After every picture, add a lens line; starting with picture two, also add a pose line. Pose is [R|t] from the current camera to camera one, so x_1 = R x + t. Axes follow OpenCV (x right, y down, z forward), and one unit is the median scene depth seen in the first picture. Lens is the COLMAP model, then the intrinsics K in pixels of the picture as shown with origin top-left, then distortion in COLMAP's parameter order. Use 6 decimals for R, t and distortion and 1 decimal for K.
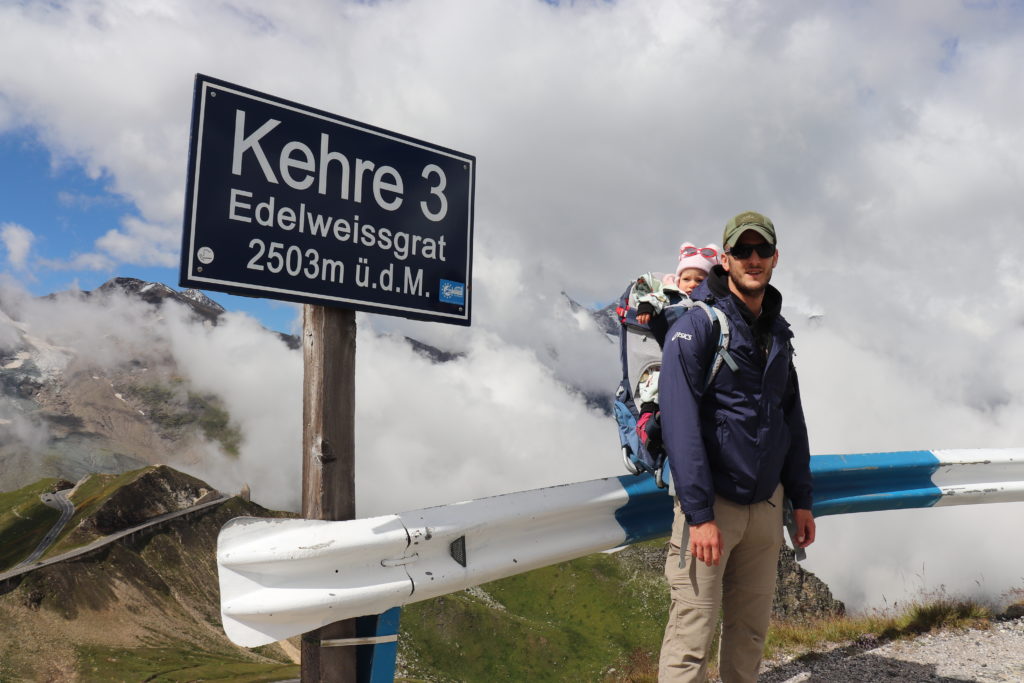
lens RADIAL K [[861.9, 0, 509.8], [0, 861.9, 324.7], [0, 0, 1]] dist [-0.166364, 0.166732]
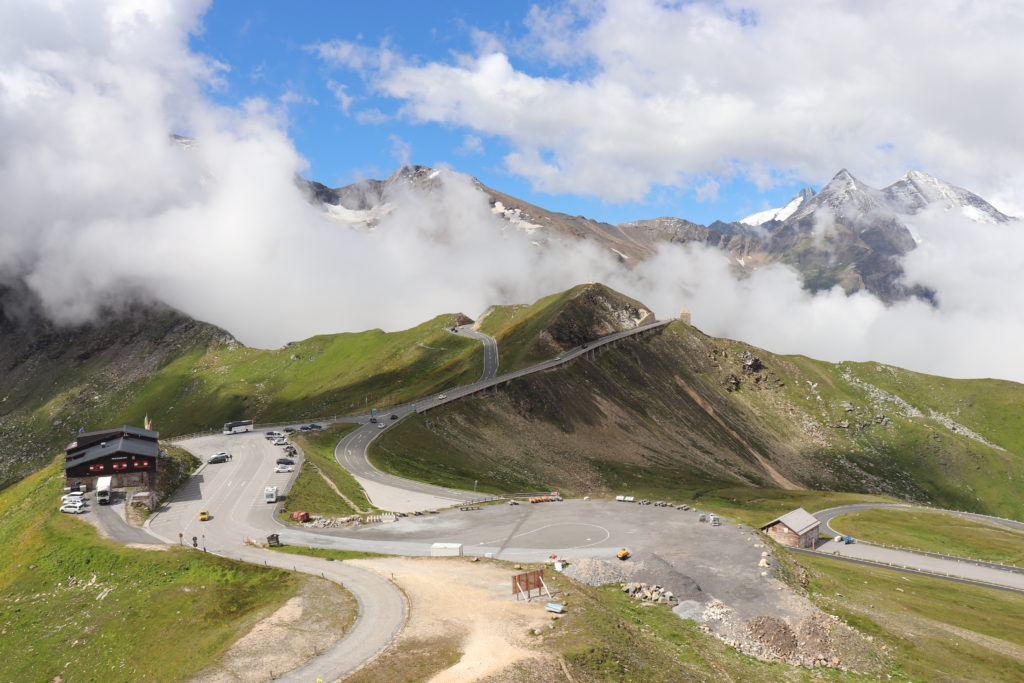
lens RADIAL K [[861.9, 0, 514.5], [0, 861.9, 341.4], [0, 0, 1]] dist [-0.166364, 0.166732]
pose [[0.958135, -0.001588, -0.286311, -0.273523], [0.042218, 0.989837, 0.135793, 0.117200], [0.283186, -0.142196, 0.948465, 0.136682]]
